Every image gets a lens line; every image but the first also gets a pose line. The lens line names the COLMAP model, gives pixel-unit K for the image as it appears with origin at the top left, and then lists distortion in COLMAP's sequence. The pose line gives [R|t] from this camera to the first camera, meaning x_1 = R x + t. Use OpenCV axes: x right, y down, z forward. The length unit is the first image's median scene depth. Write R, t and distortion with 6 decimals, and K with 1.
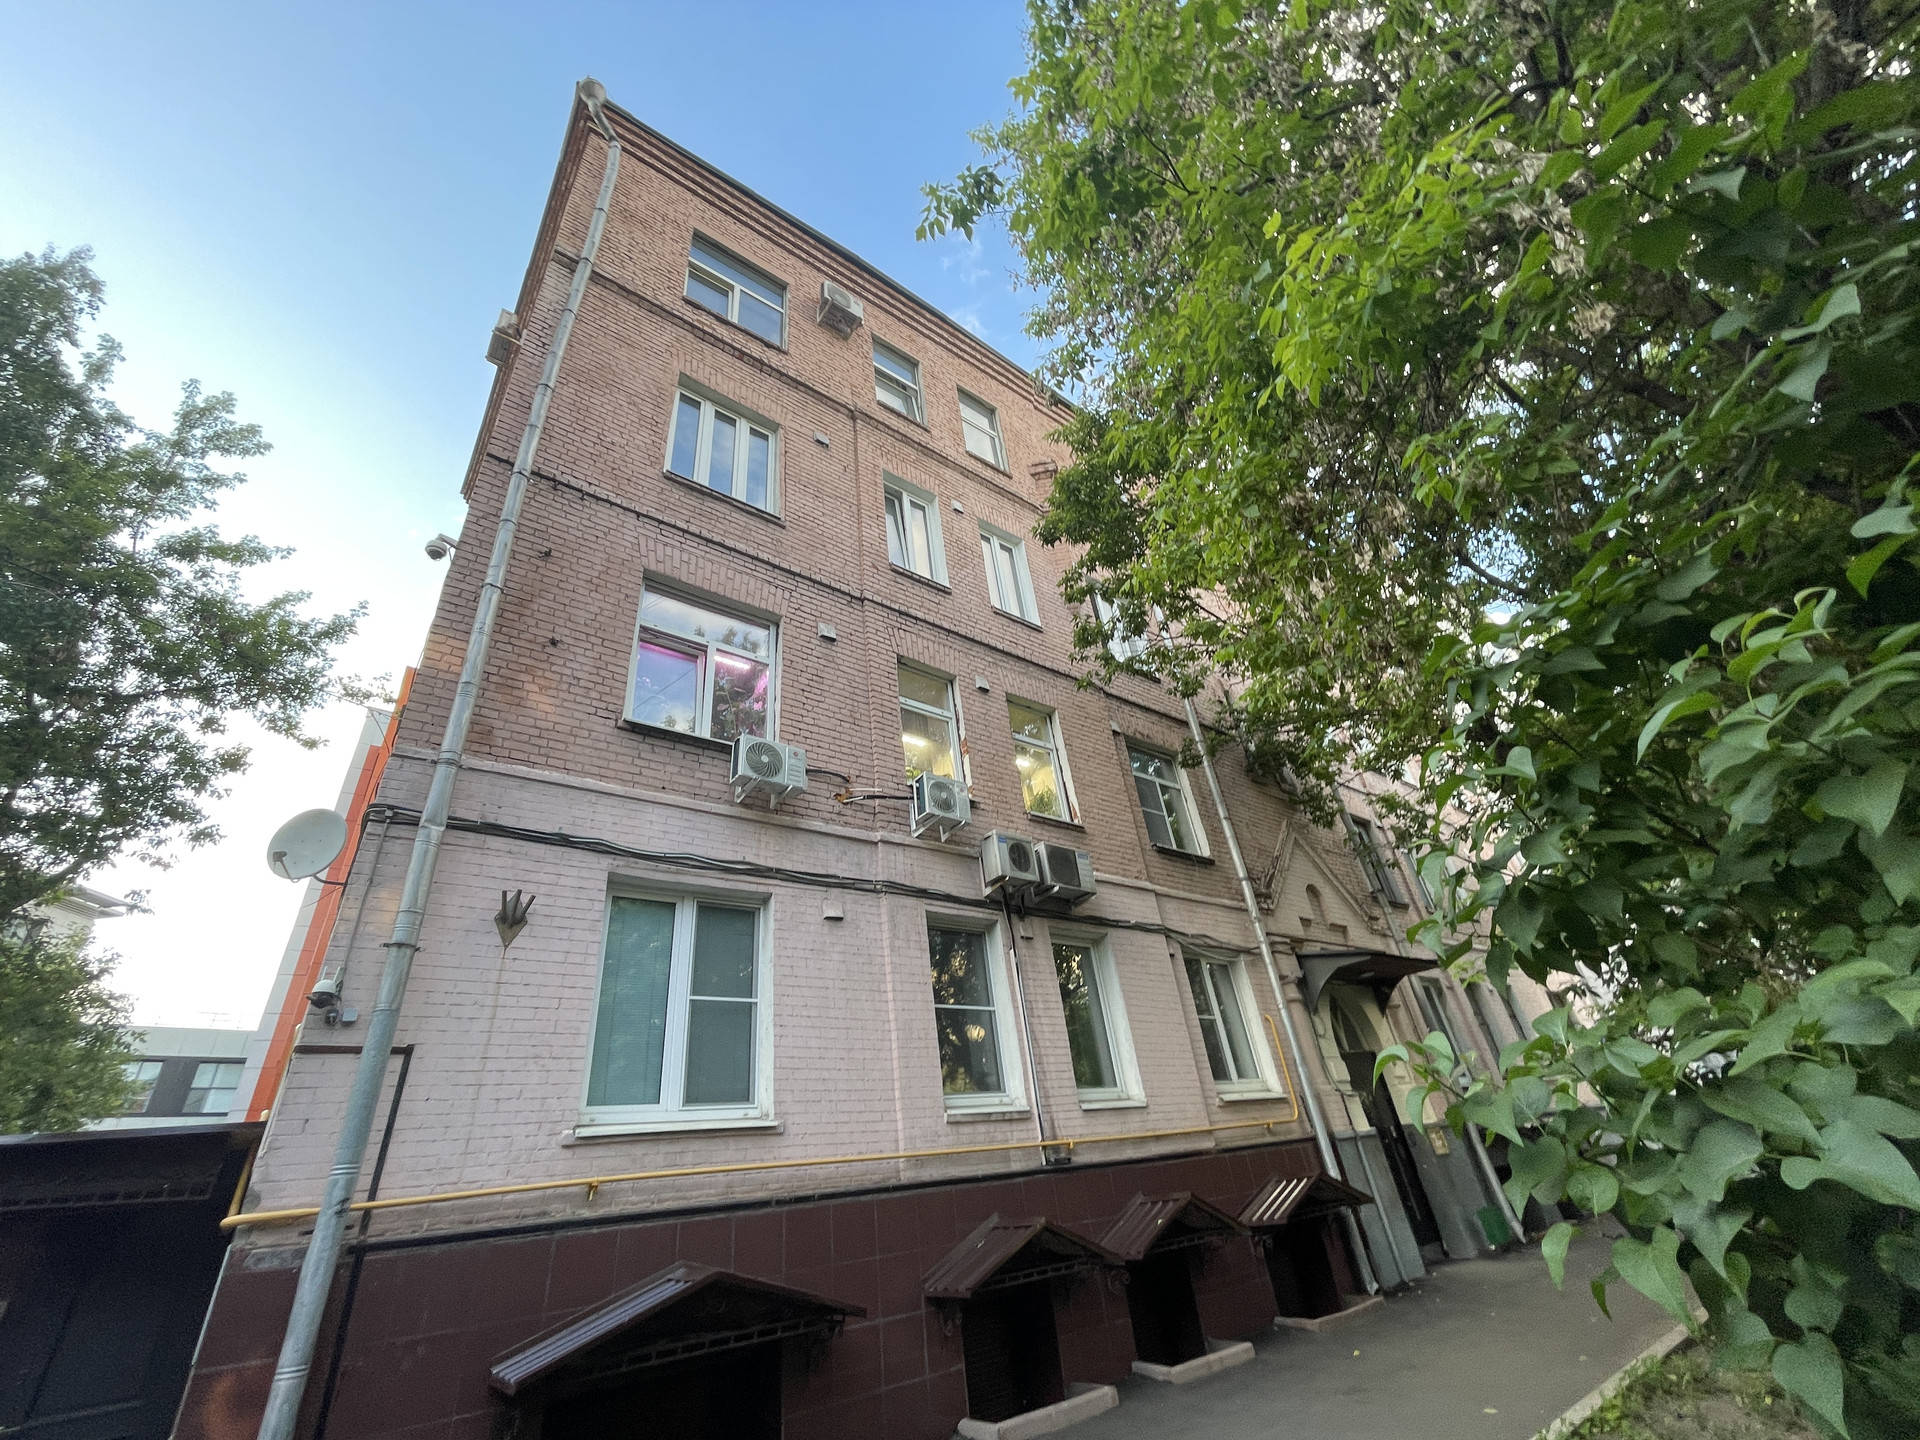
lens RADIAL K [[769.9, 0, 965.1], [0, 769.9, 720.4], [0, 0, 1]] dist [-0.000751, 0.000236]
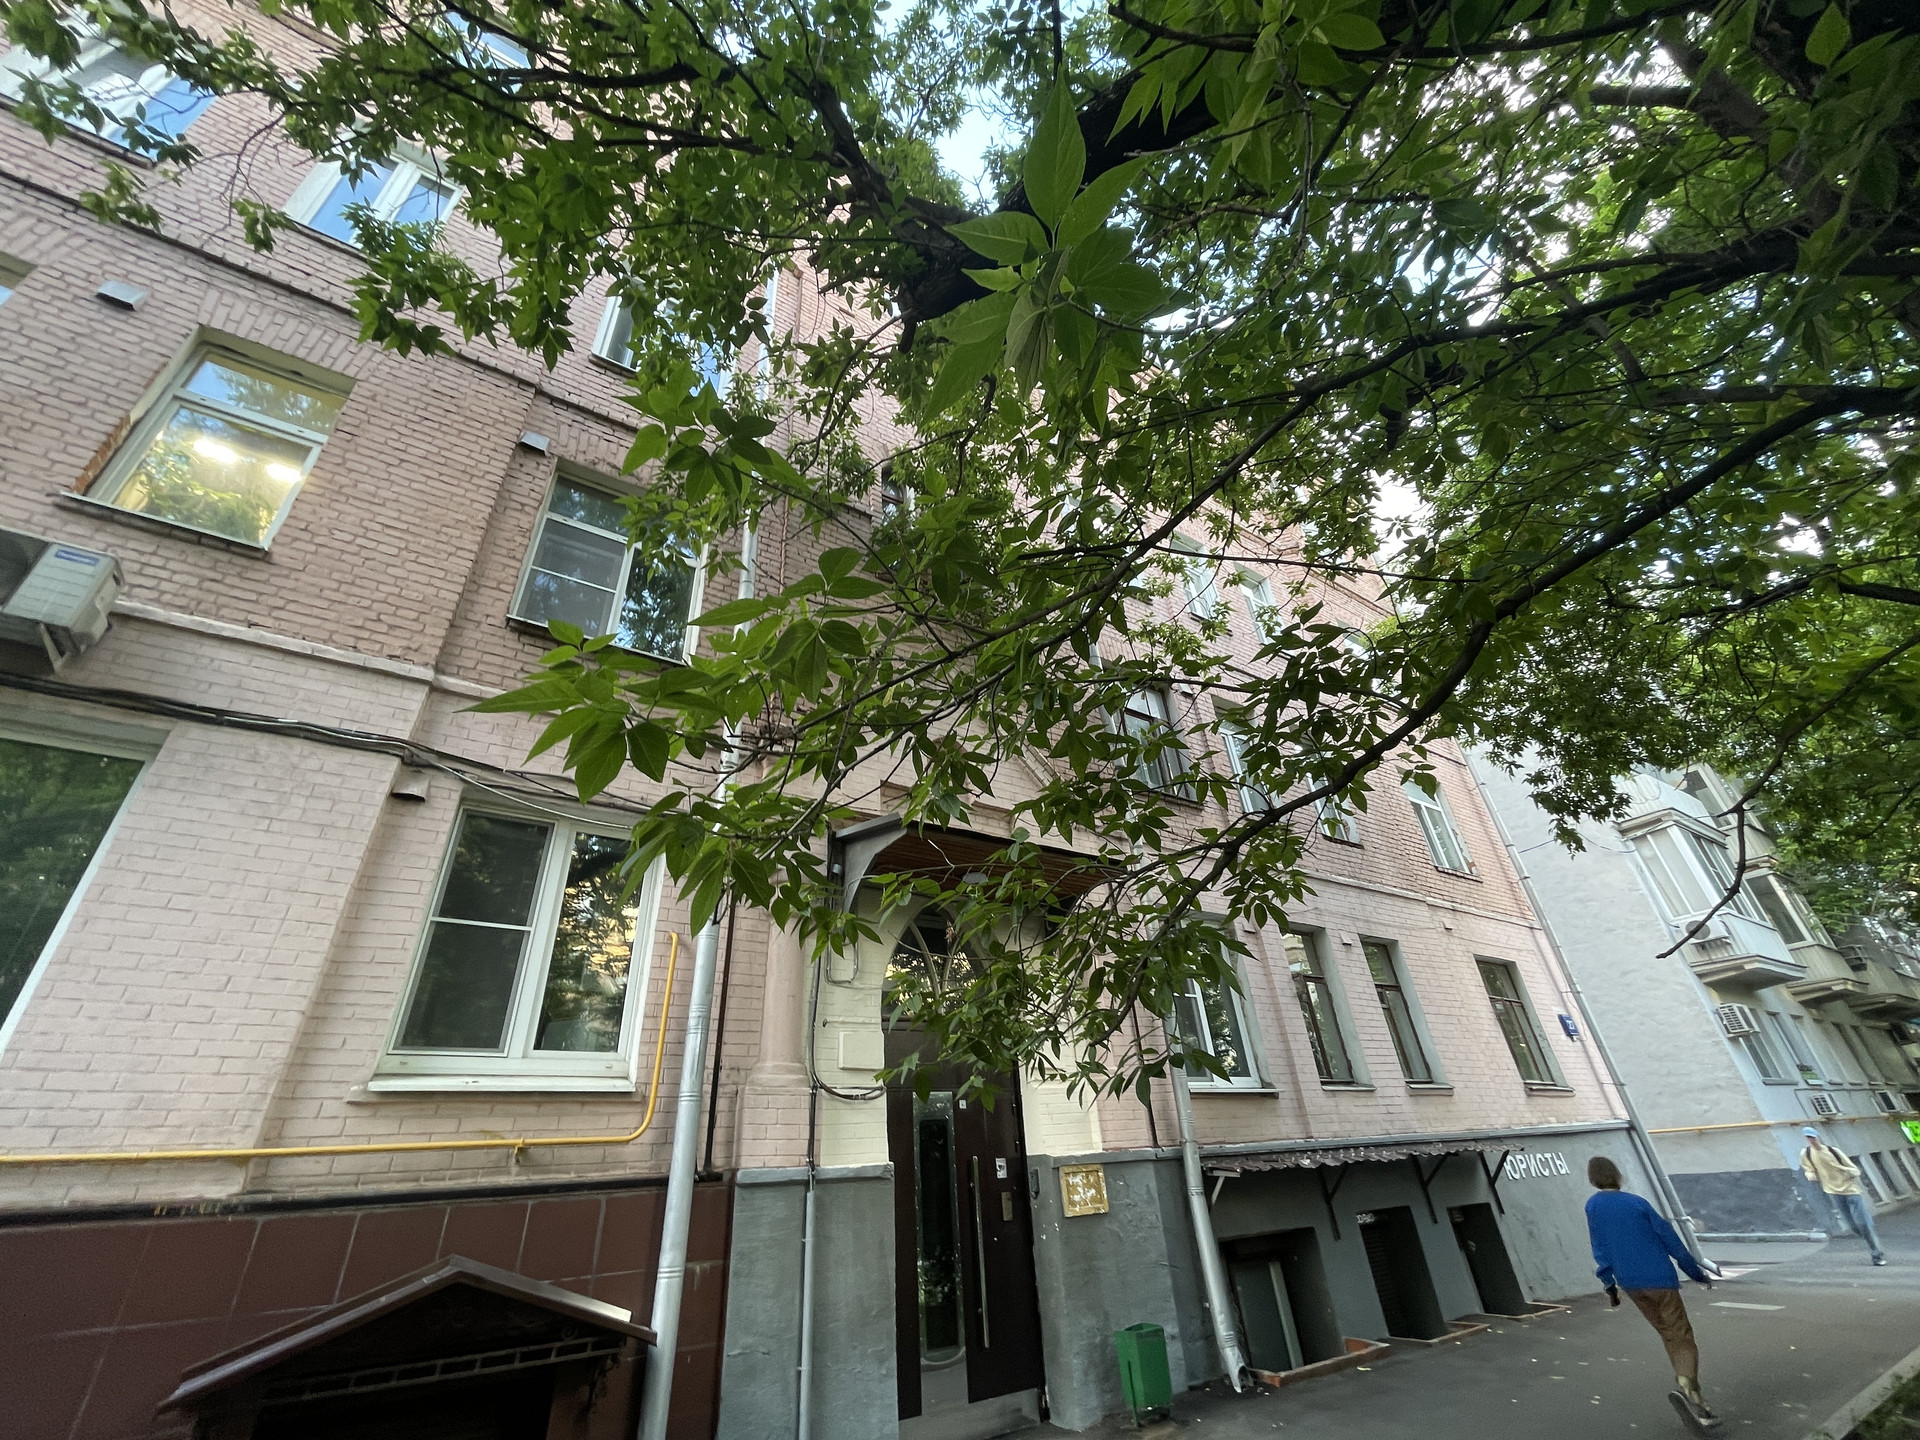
lens RADIAL K [[773.4, 0, 1012.2], [0, 773.4, 644.8], [0, 0, 1]] dist [-0.003944, -0.000298]
pose [[0.997949, 0.022429, -0.059949, 0.870229], [-0.025468, 0.998403, -0.050421, 0.270515], [0.058722, 0.051845, 0.996927, 0.621592]]
